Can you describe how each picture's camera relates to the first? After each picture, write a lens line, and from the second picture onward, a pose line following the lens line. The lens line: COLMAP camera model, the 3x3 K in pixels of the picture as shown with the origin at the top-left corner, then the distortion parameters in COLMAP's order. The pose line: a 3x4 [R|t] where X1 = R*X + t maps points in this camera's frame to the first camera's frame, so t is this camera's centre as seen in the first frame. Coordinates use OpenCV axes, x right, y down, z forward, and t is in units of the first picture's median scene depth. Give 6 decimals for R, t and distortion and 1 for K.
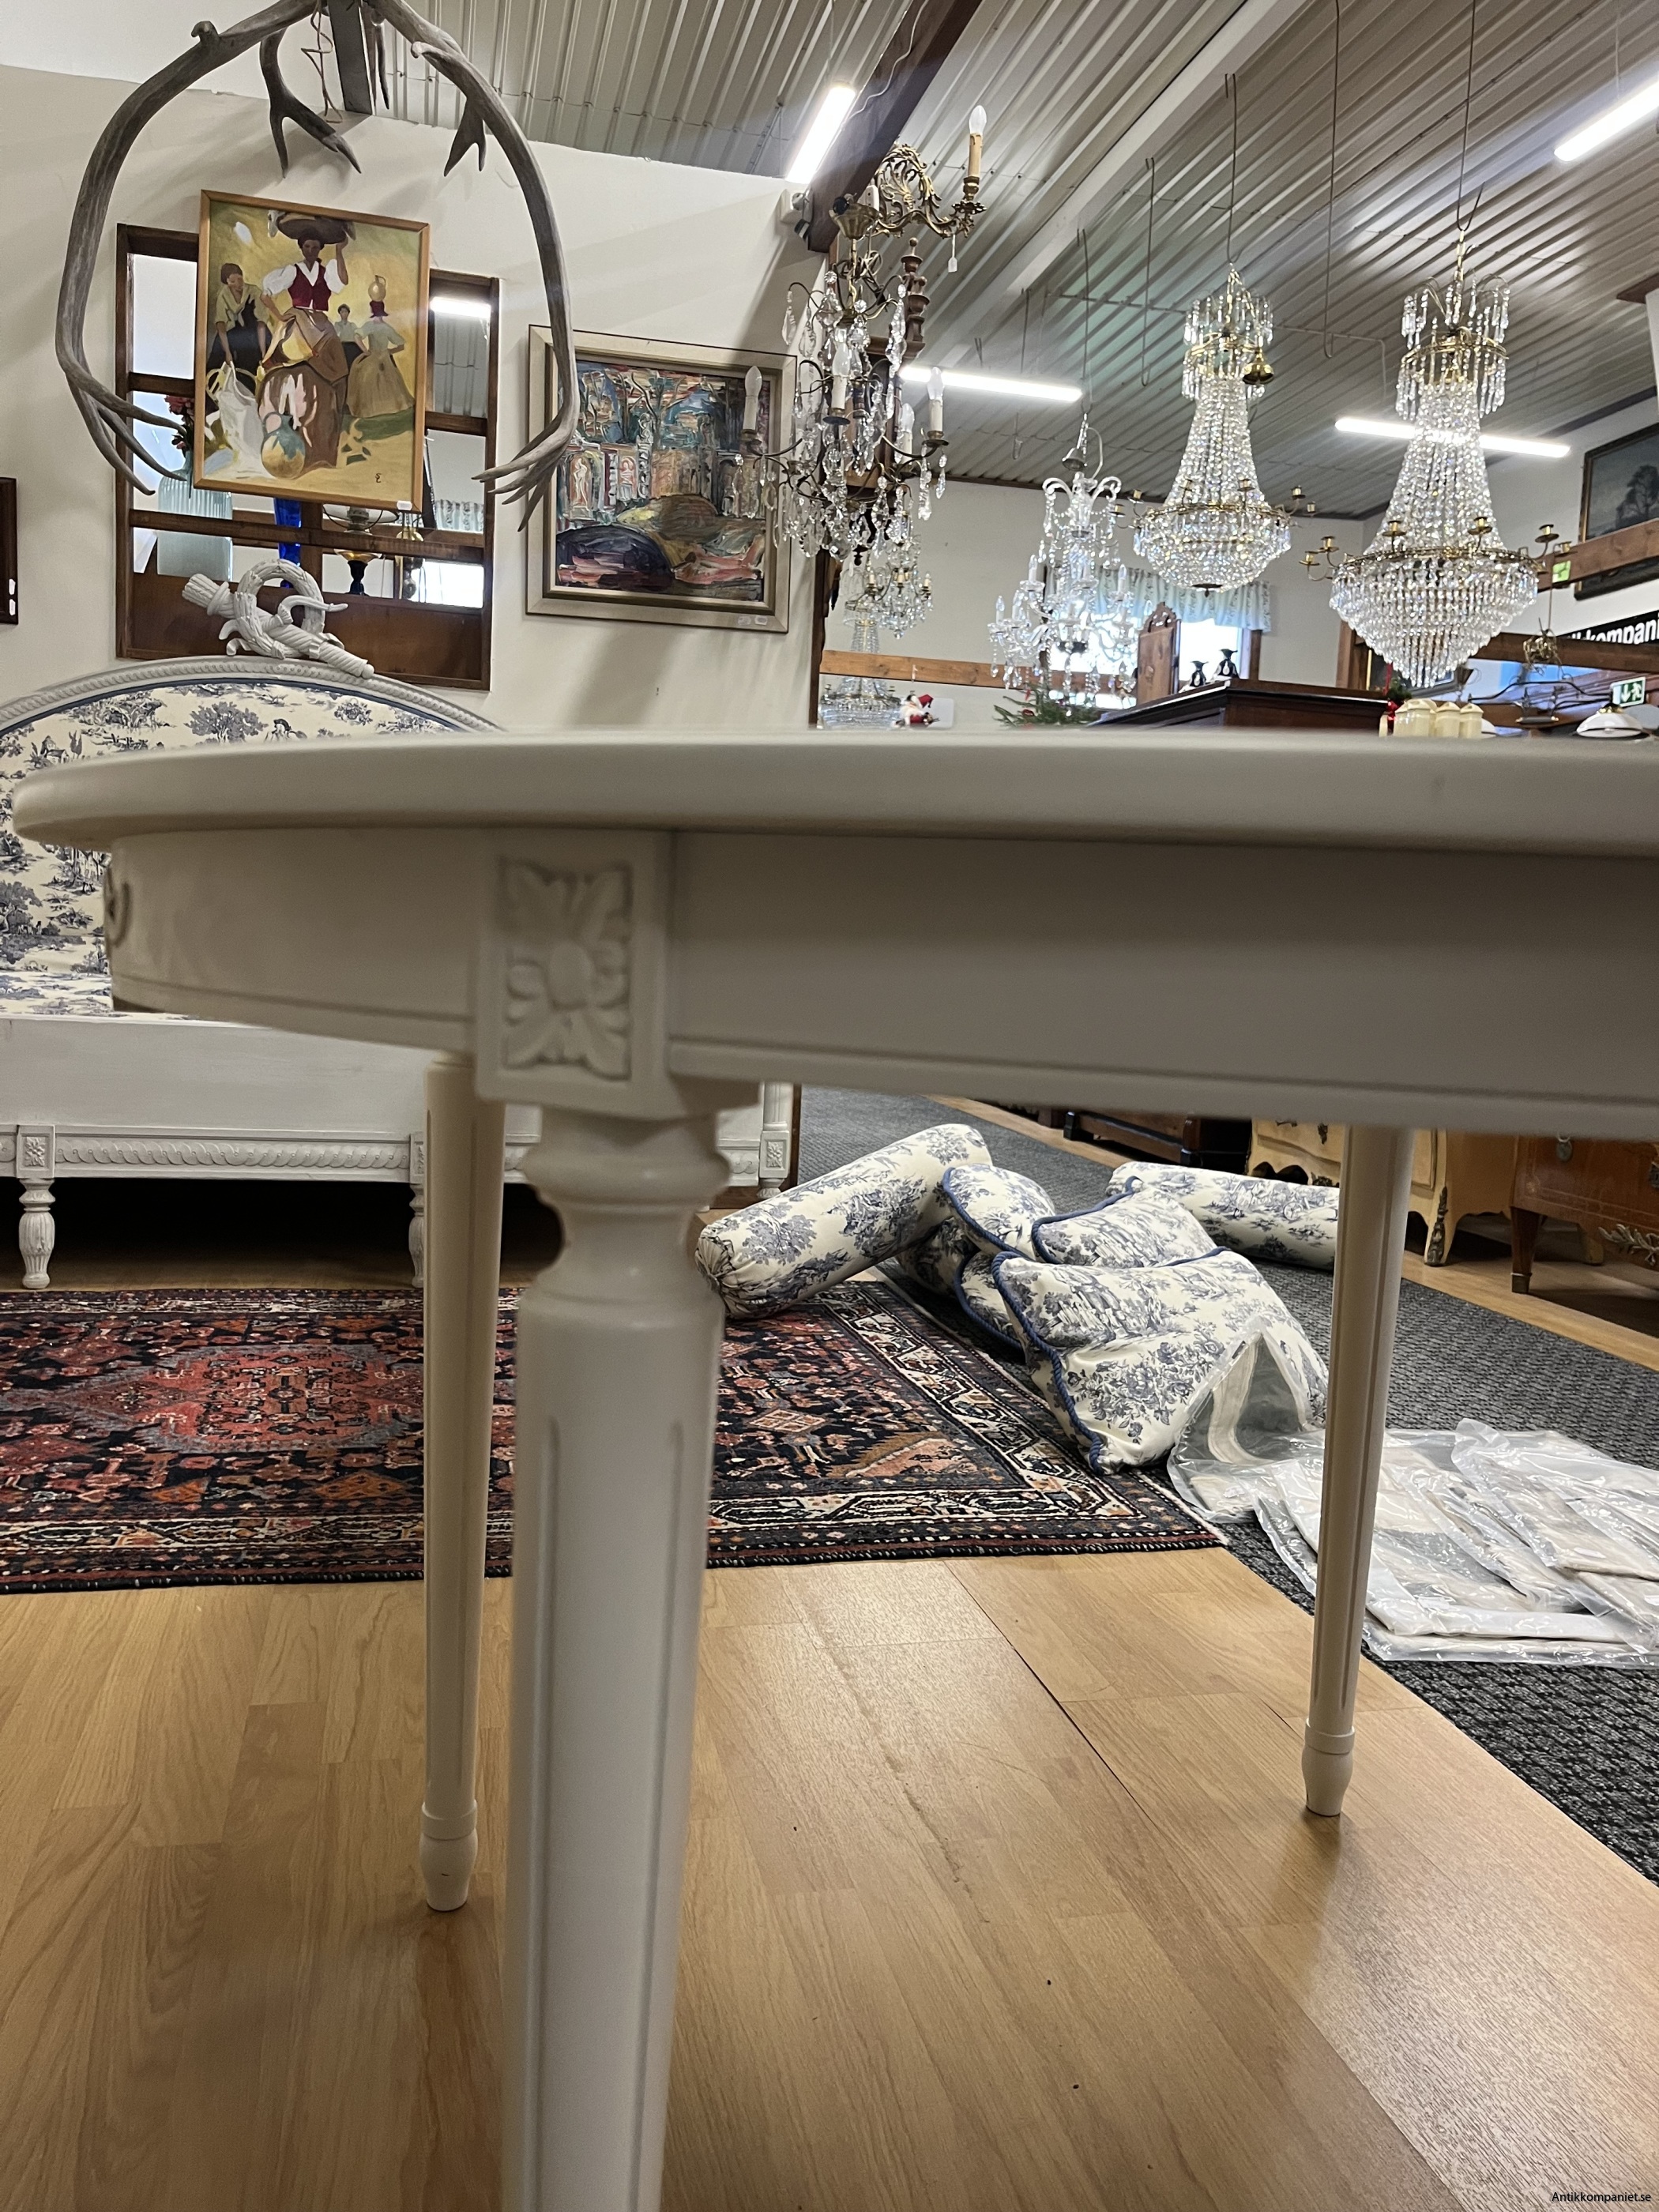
lens RADIAL K [[1658.5, 0, 814.5], [0, 1658.5, 1126.3], [0, 0, 1]] dist [0.051913, -0.082989]
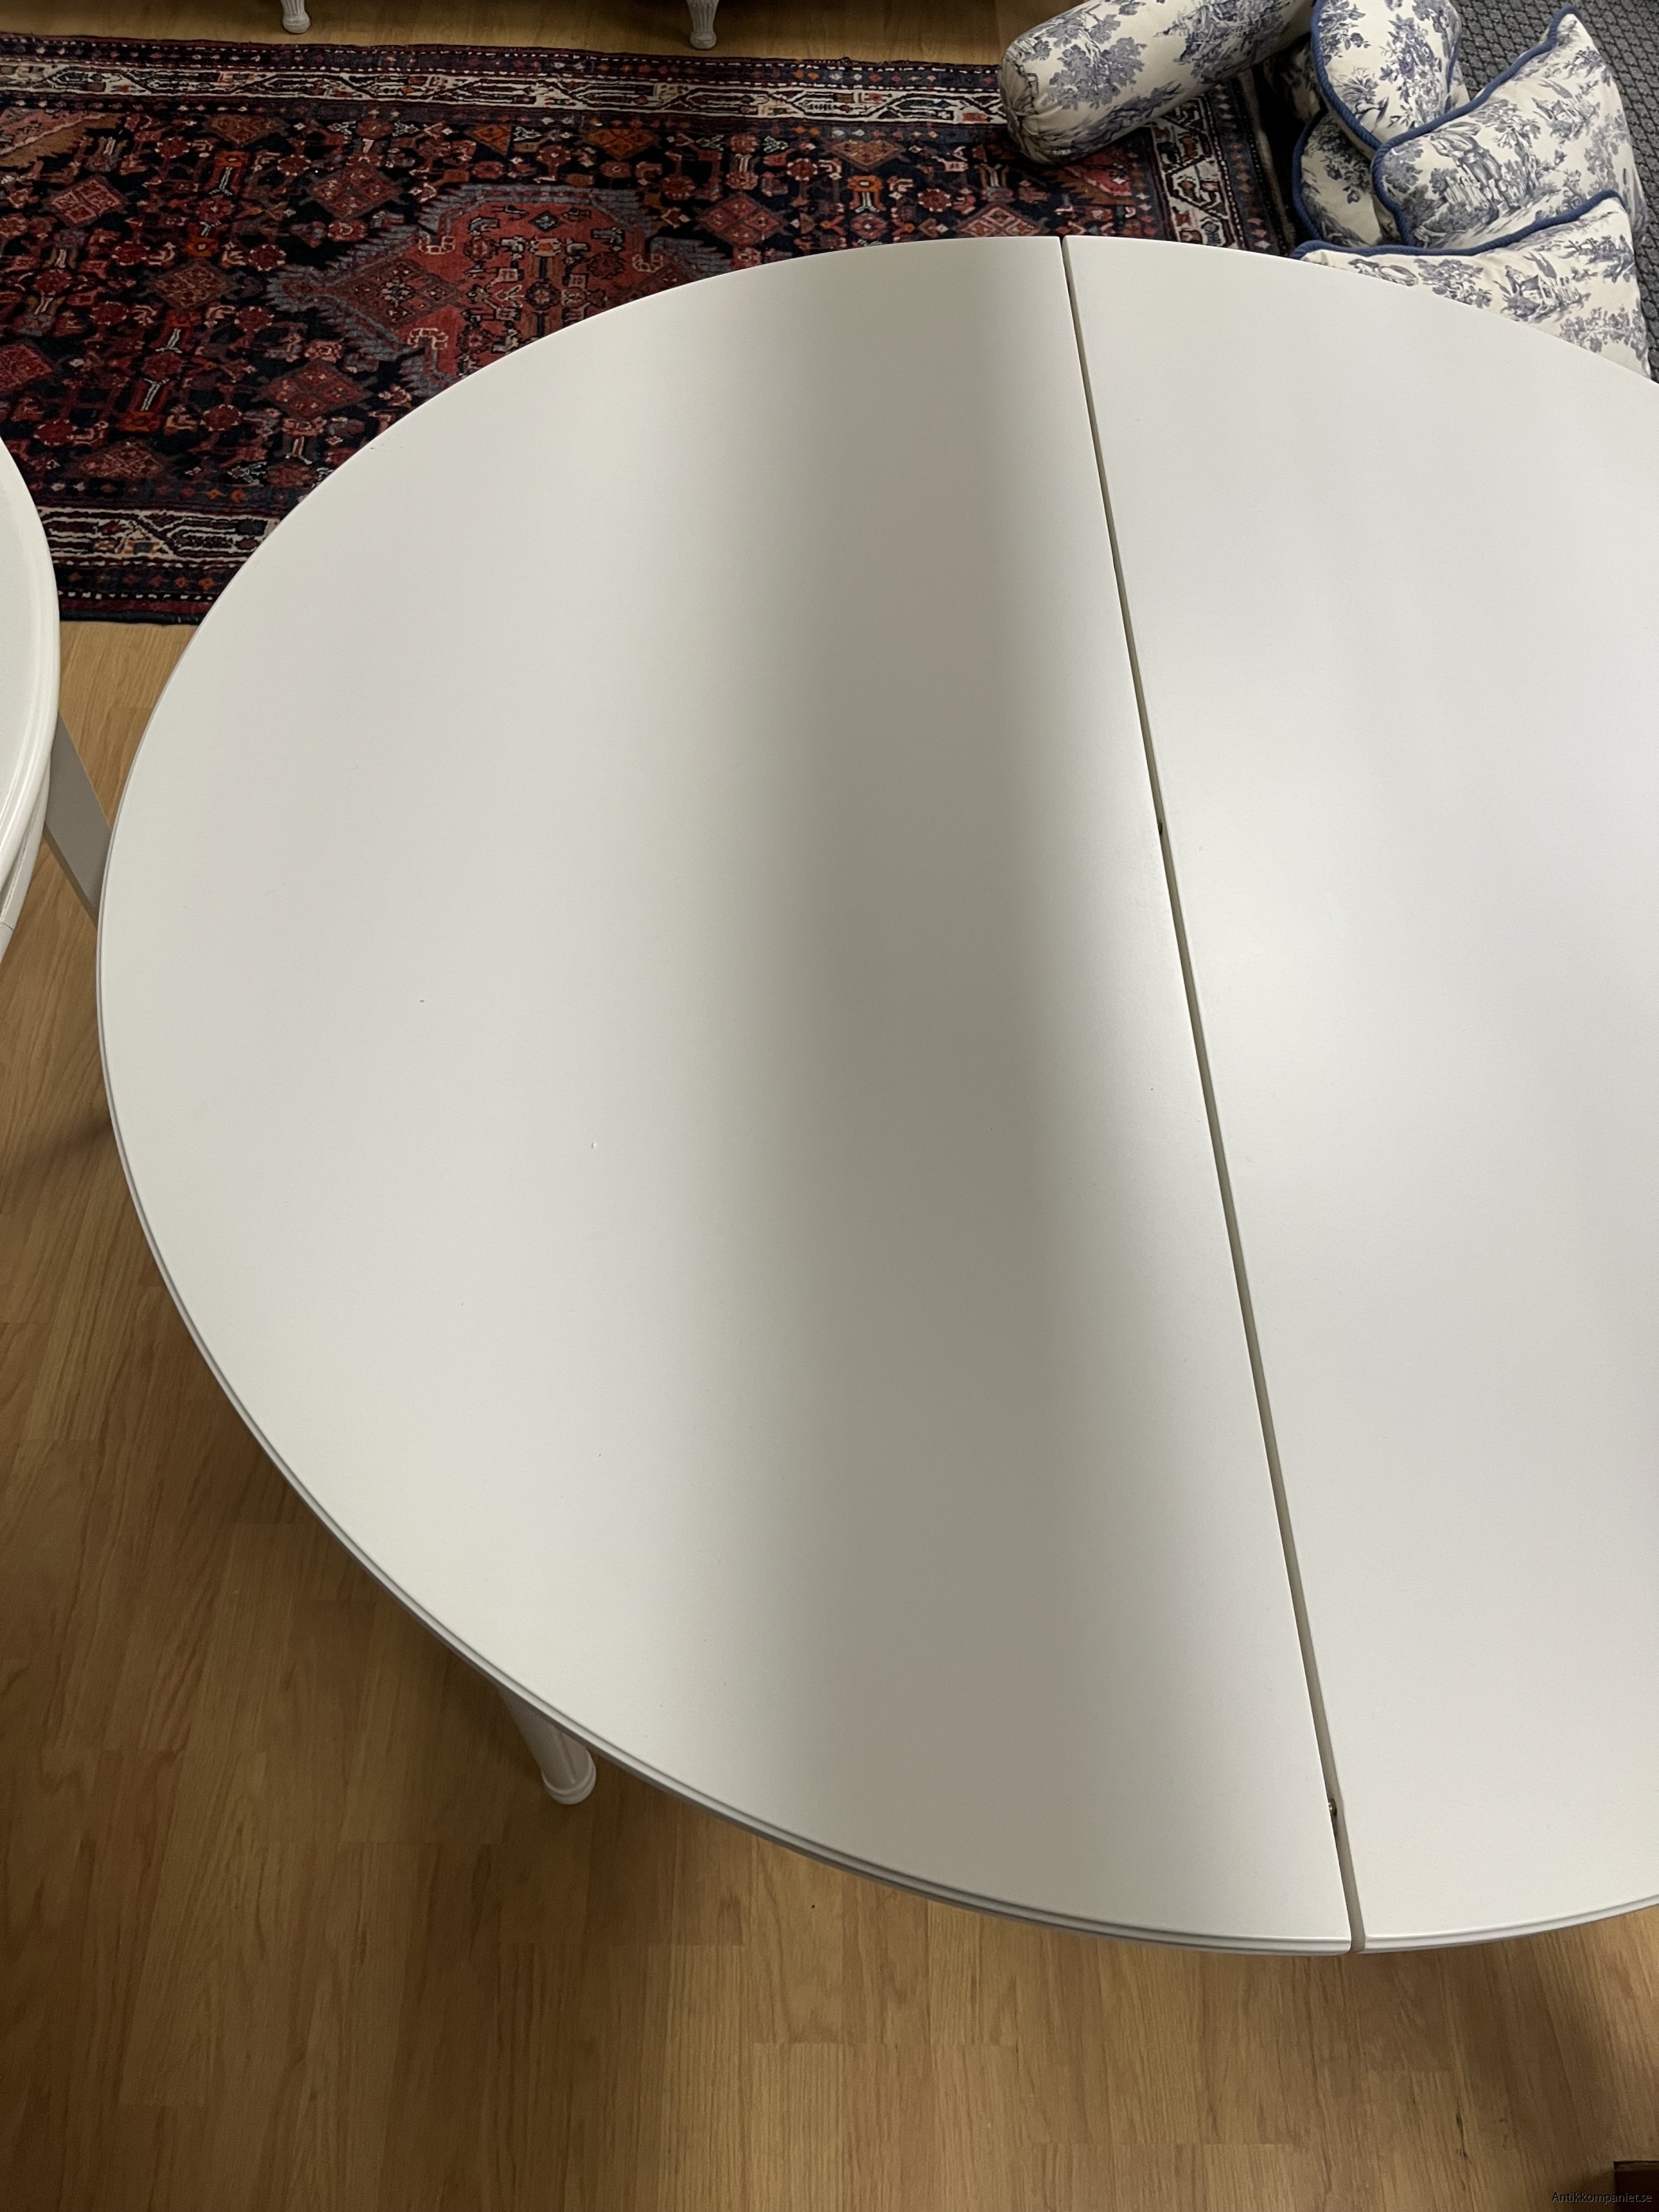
lens RADIAL K [[1658.5, 0, 837.2], [0, 1658.5, 1097.0], [0, 0, 1]] dist [0.051913, -0.082989]
pose [[0.972177, 0.195487, -0.129061, 0.063664], [-0.025616, 0.636375, 0.770954, -0.258678], [0.232843, -0.746198, 0.623677, 0.052784]]
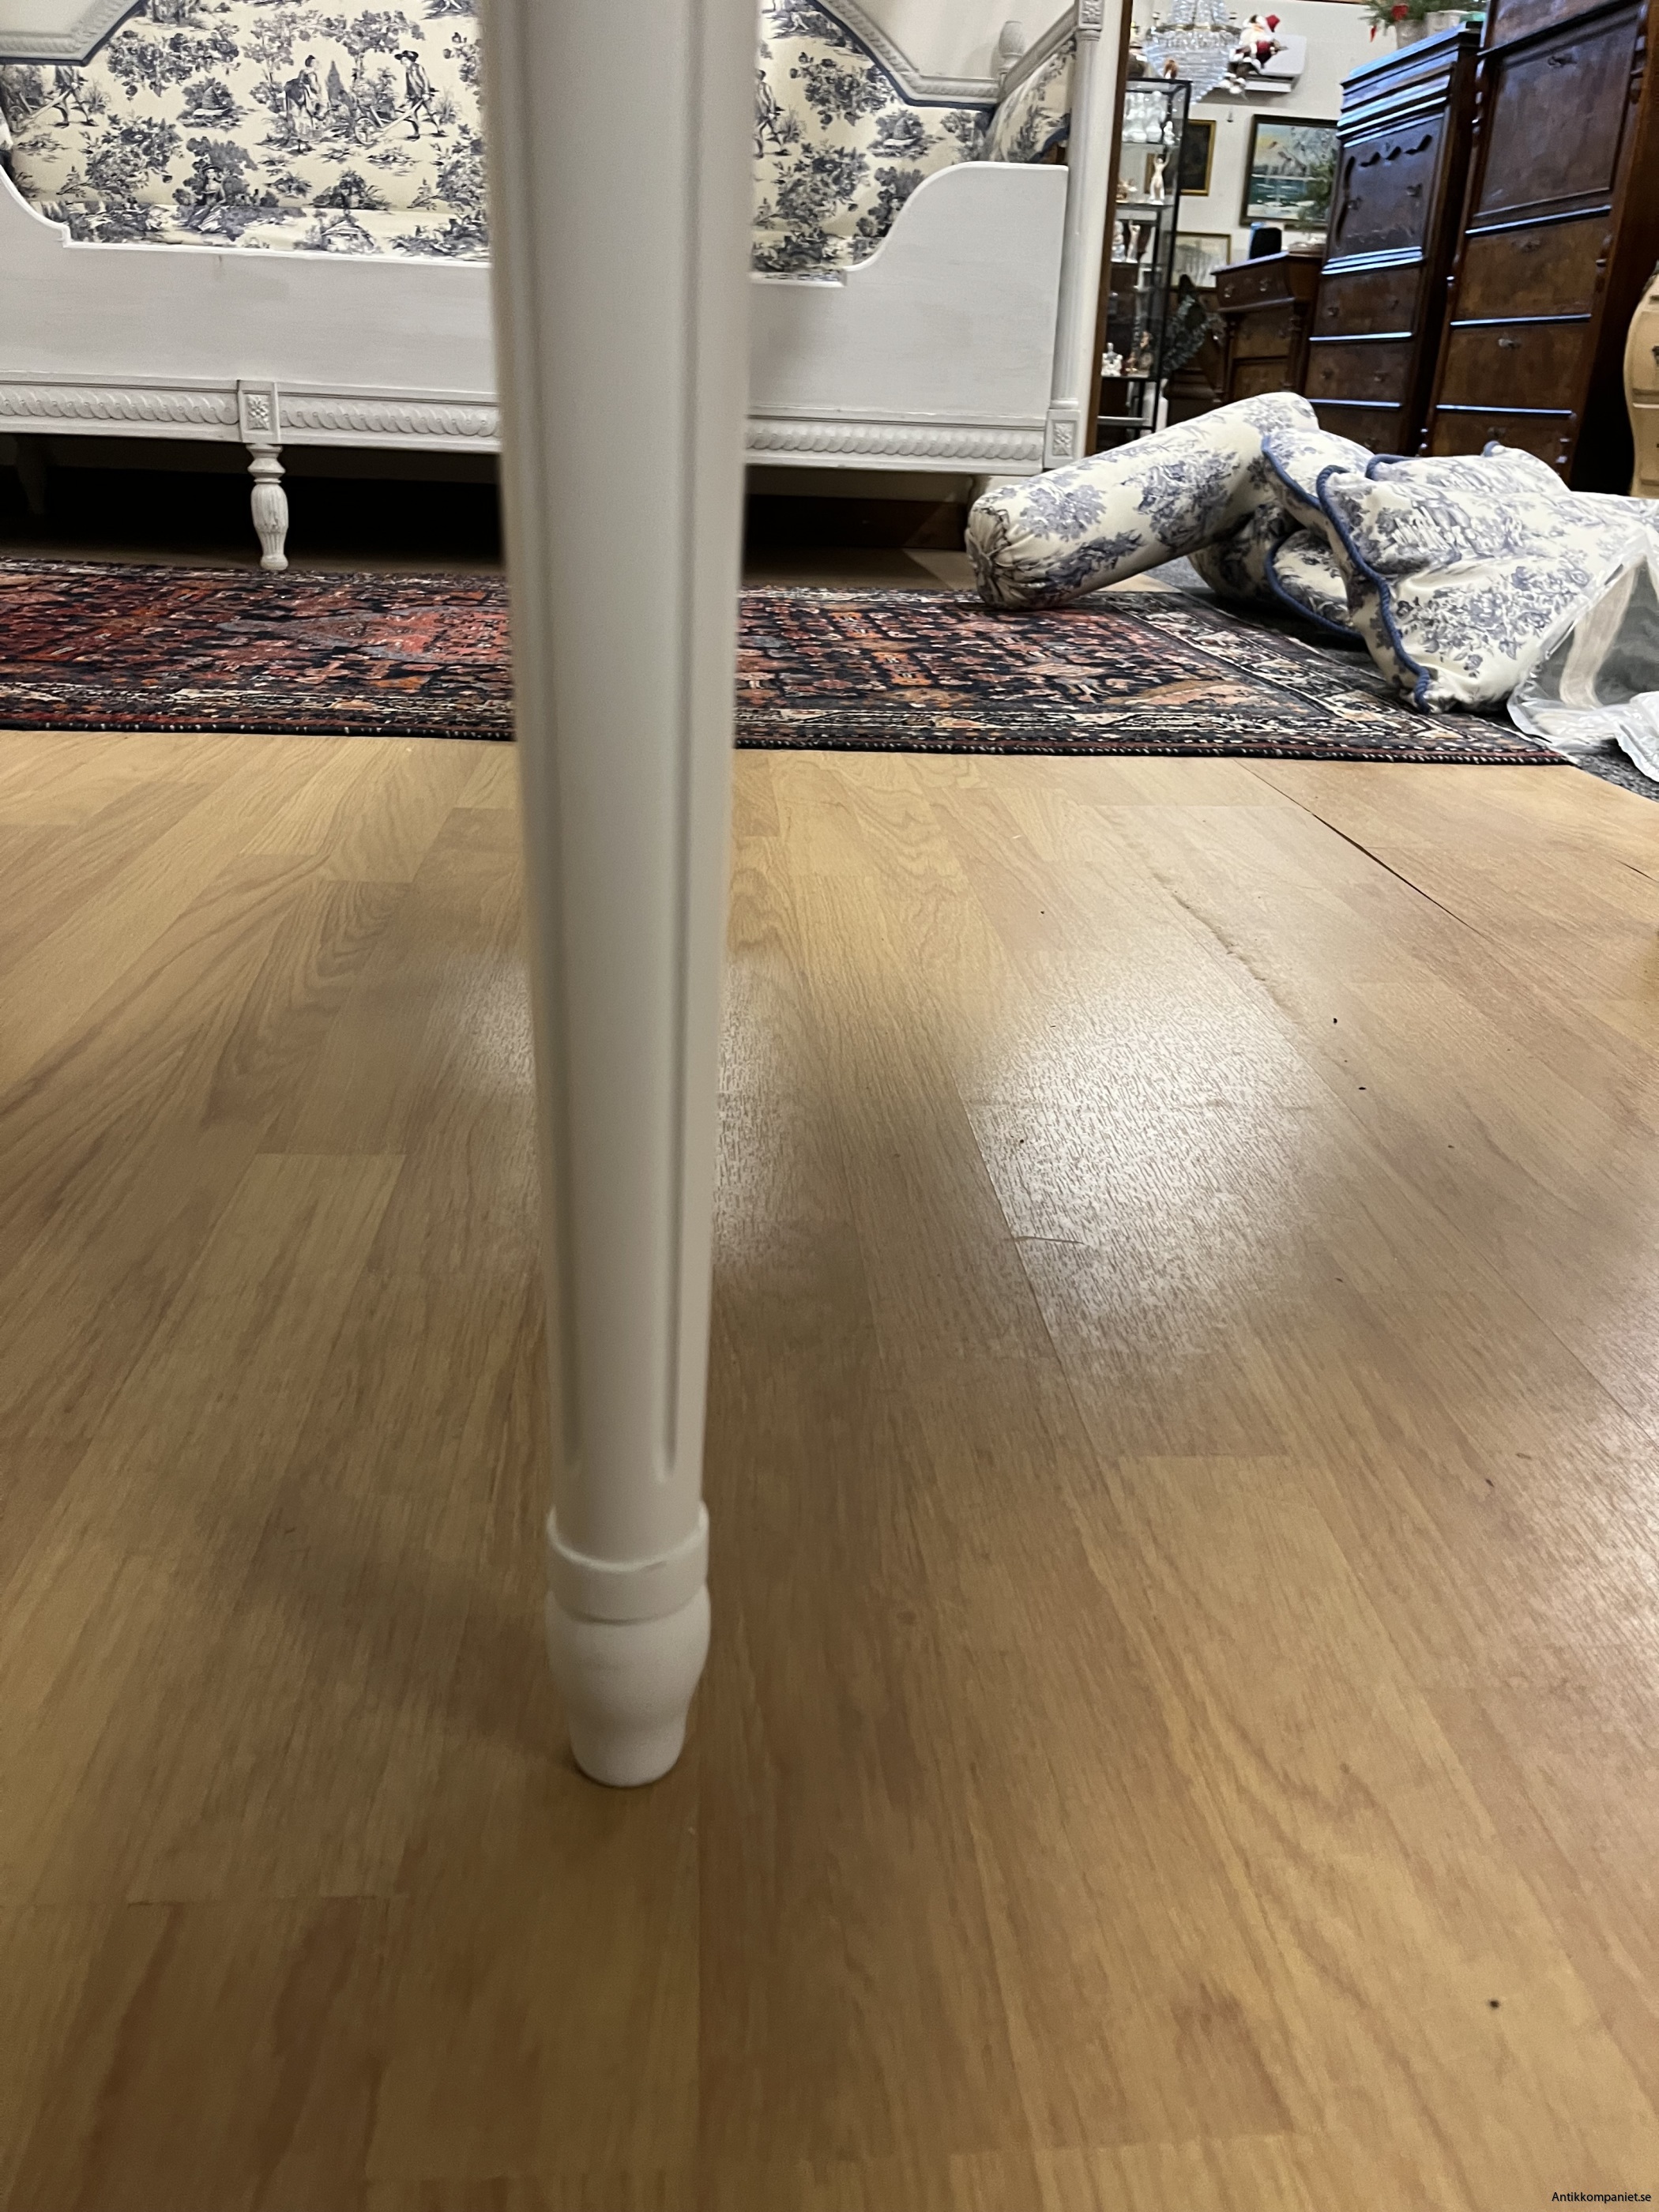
lens RADIAL K [[1658.5, 0, 844.5], [0, 1658.5, 1132.6], [0, 0, 1]] dist [0.051913, -0.082989]
pose [[0.988428, 0.050319, -0.143104, 0.007380], [-0.006345, 0.956268, 0.292423, 0.128306], [0.151560, -0.288131, 0.945521, 0.059827]]
